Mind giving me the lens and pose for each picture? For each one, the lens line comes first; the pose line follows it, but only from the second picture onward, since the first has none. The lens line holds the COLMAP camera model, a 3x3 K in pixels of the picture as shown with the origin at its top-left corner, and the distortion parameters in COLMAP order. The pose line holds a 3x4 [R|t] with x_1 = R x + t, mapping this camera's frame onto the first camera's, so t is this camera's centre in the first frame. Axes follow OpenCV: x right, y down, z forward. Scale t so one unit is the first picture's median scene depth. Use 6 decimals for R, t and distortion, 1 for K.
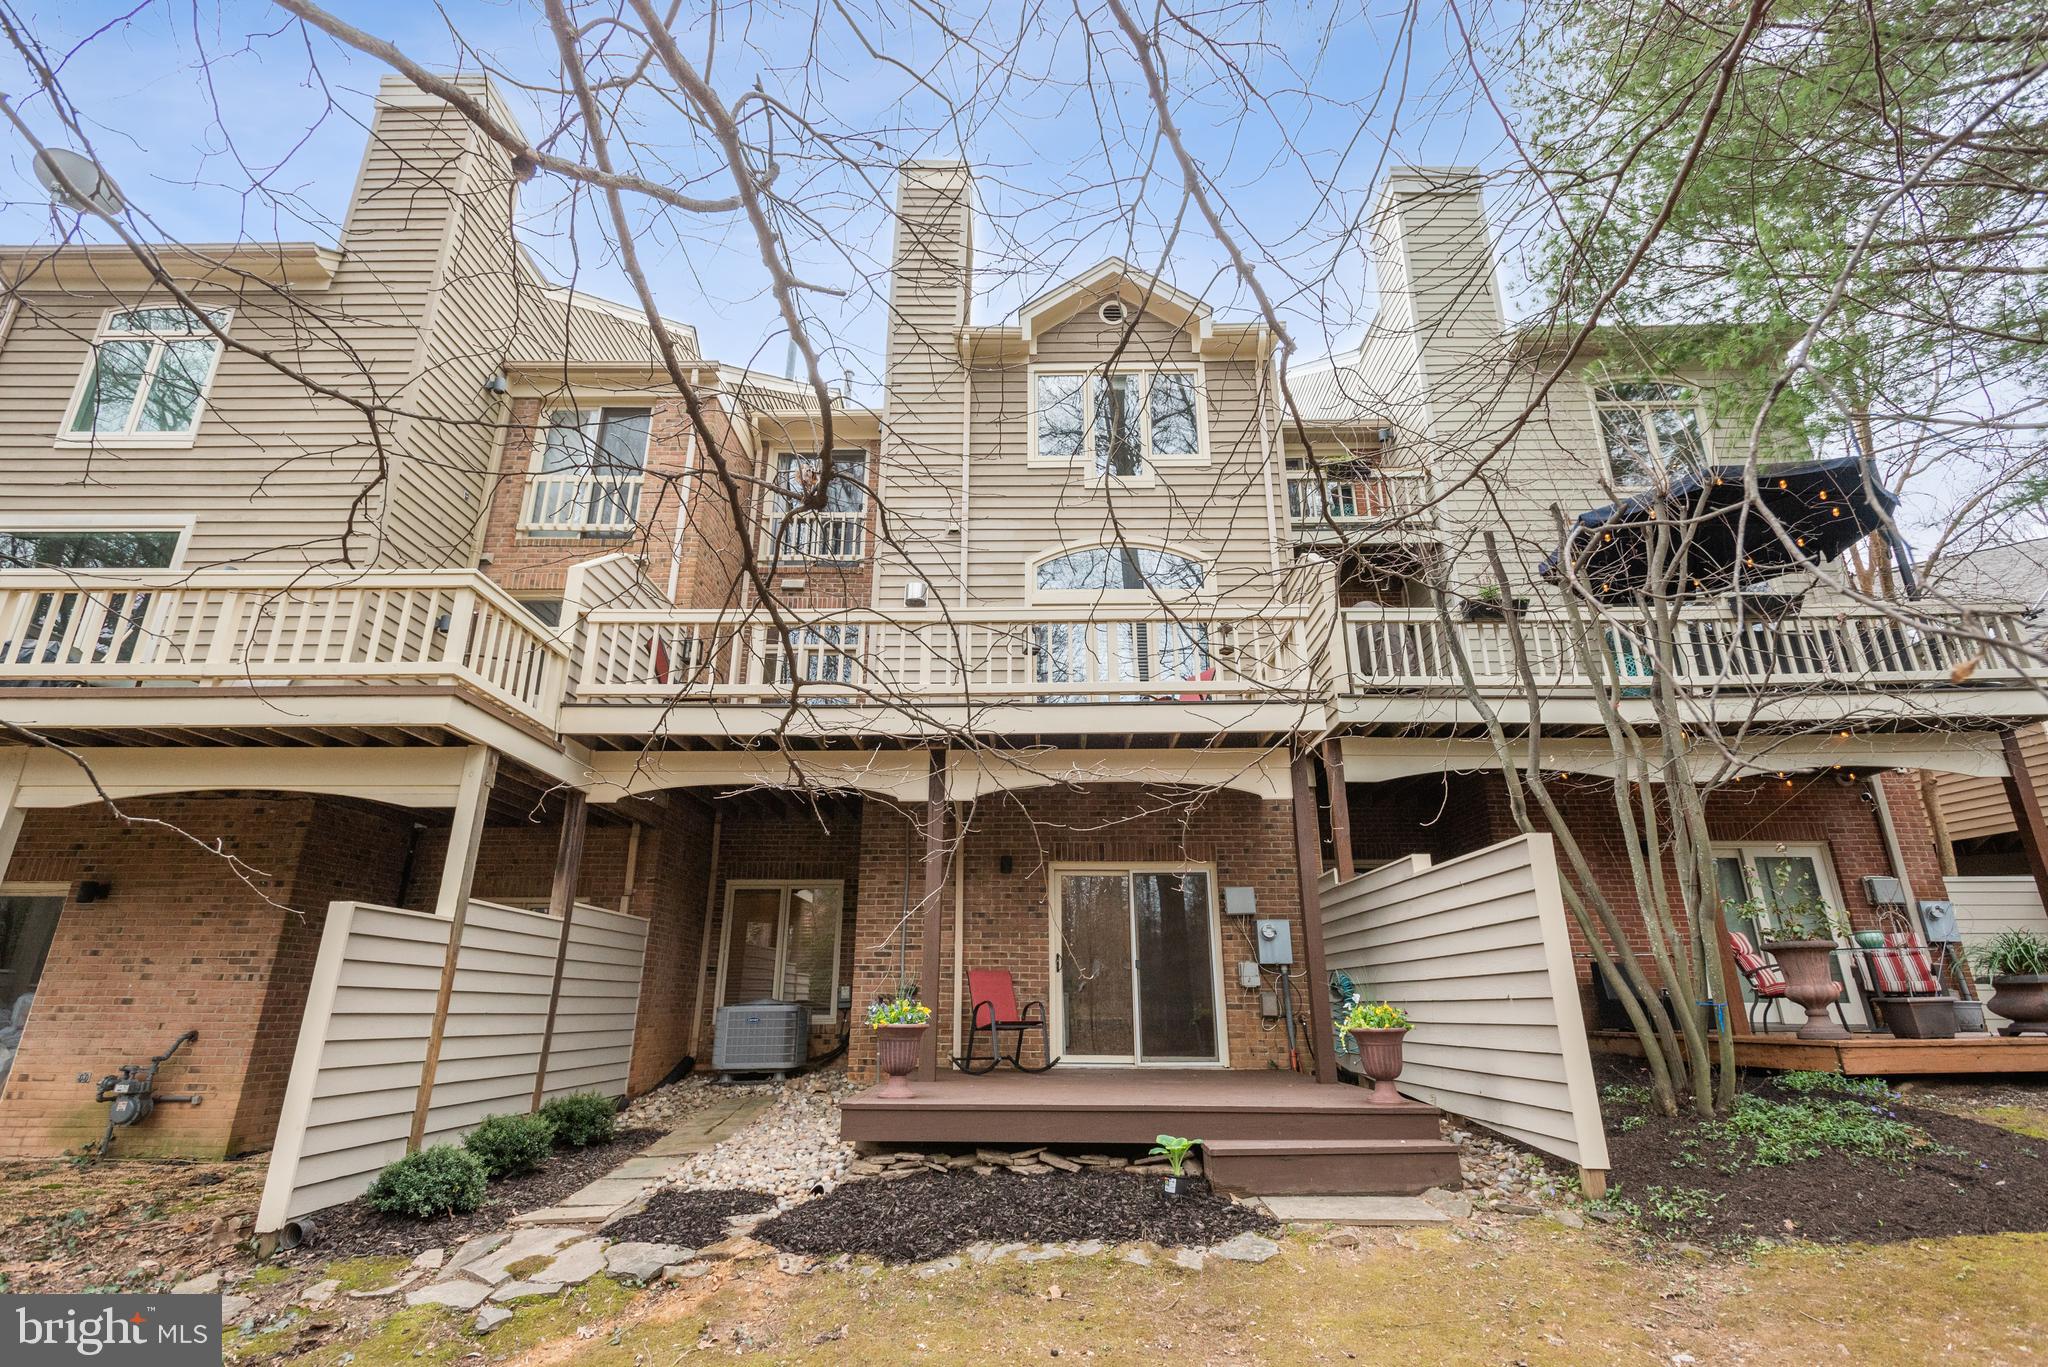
lens RADIAL K [[978.8, 0, 1027.8], [0, 978.8, 690.1], [0, 0, 1]] dist [0.001866, 0.000437]
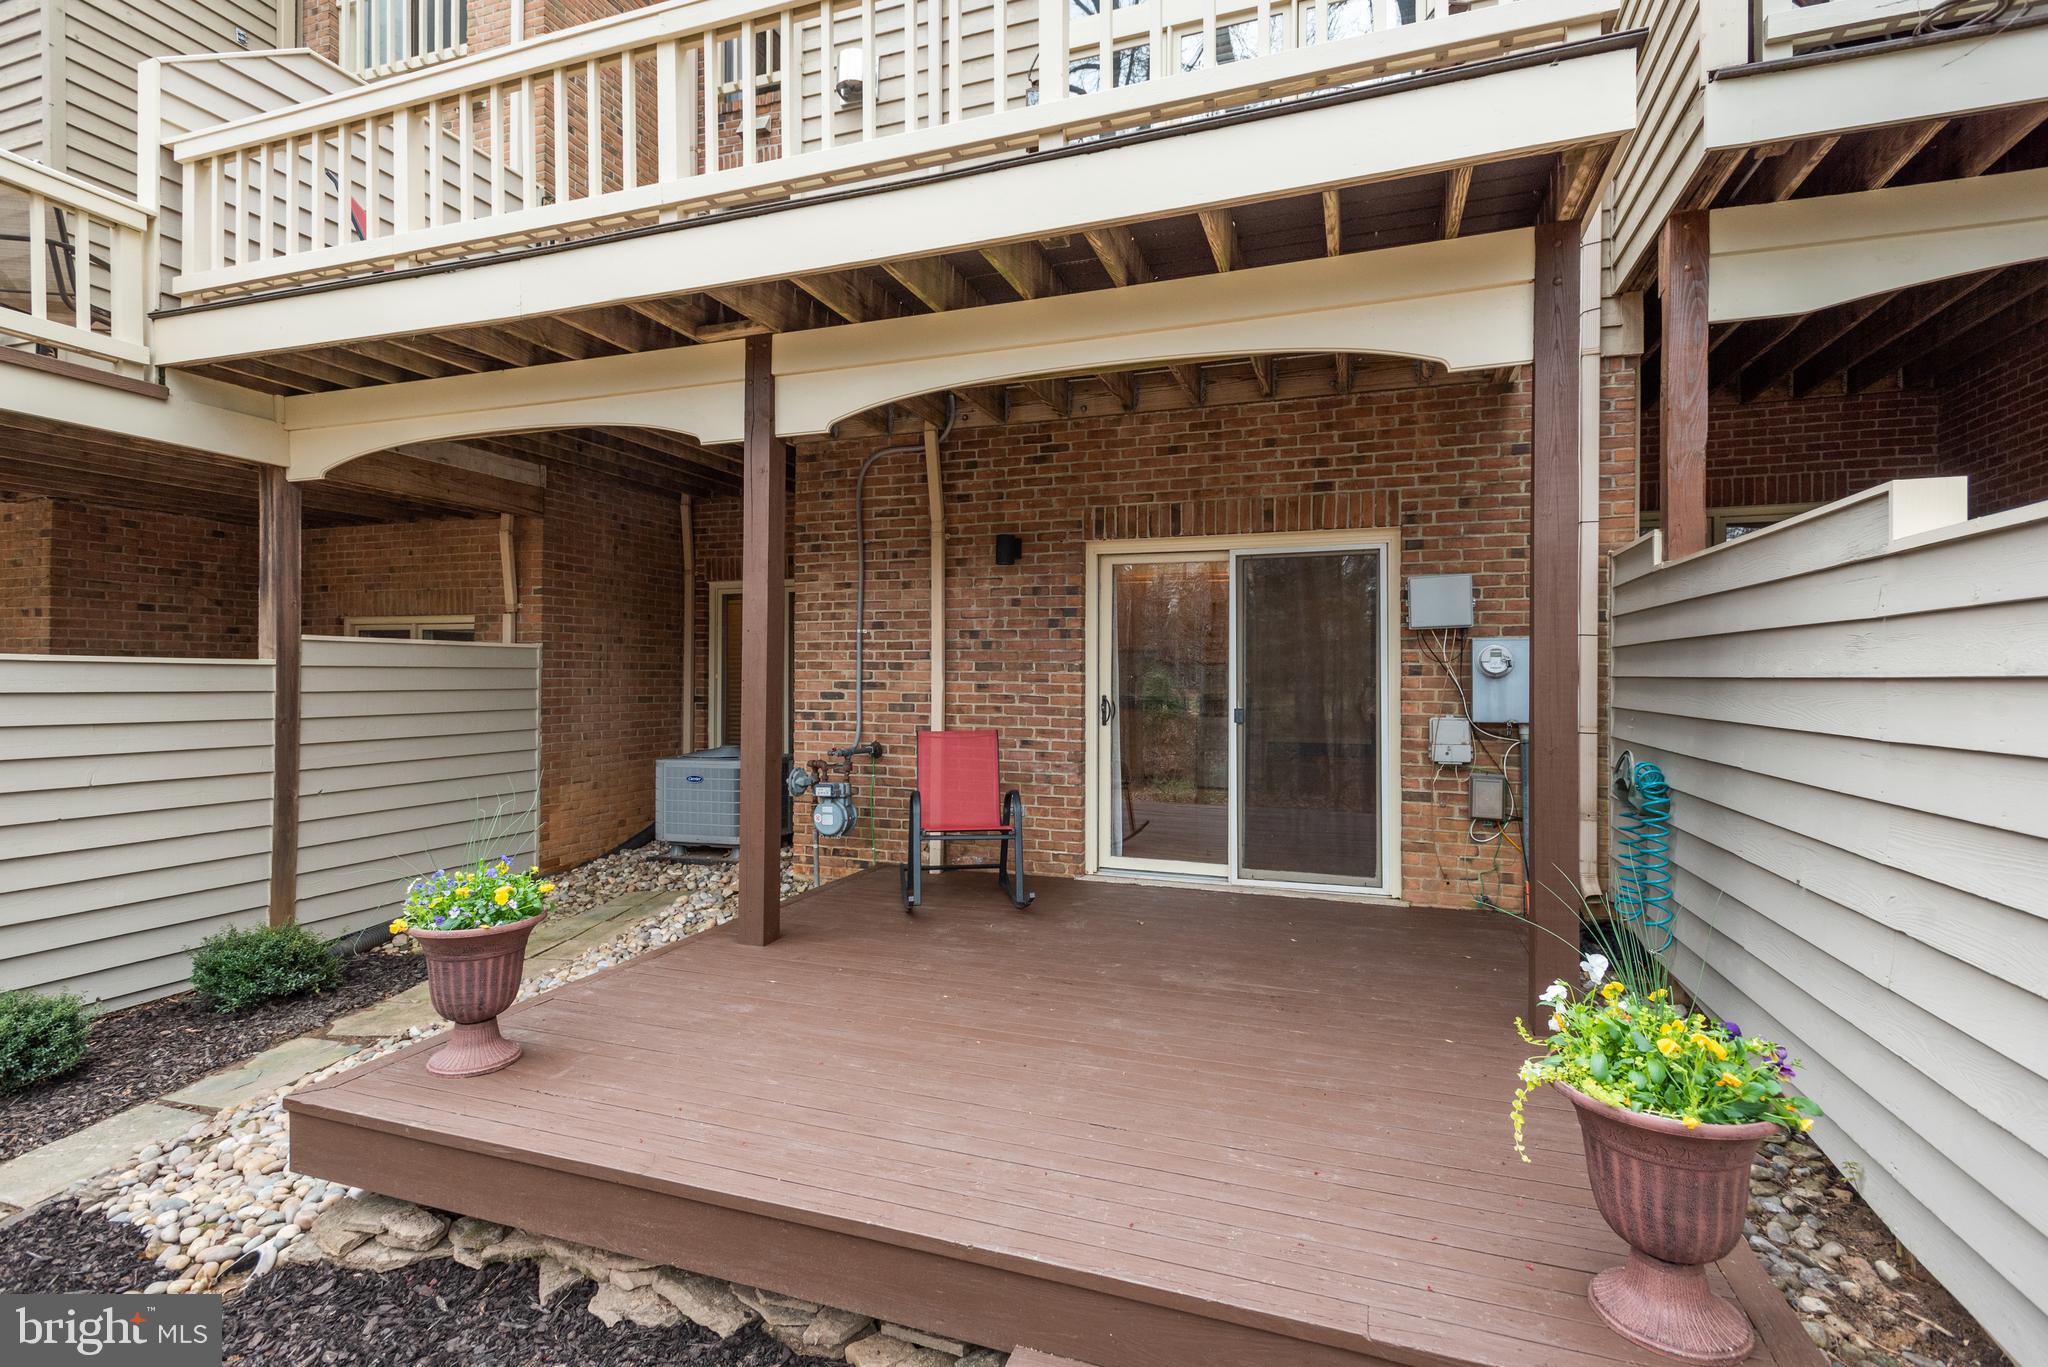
lens RADIAL K [[964.1, 0, 1020.5], [0, 964.1, 678.0], [0, 0, 1]] dist [0.019263, -0.005908]
pose [[0.947473, 0.003815, -0.319813, 0.174873], [0.095824, 0.950610, 0.295226, 0.084638], [0.305144, -0.310365, 0.900312, 0.476983]]
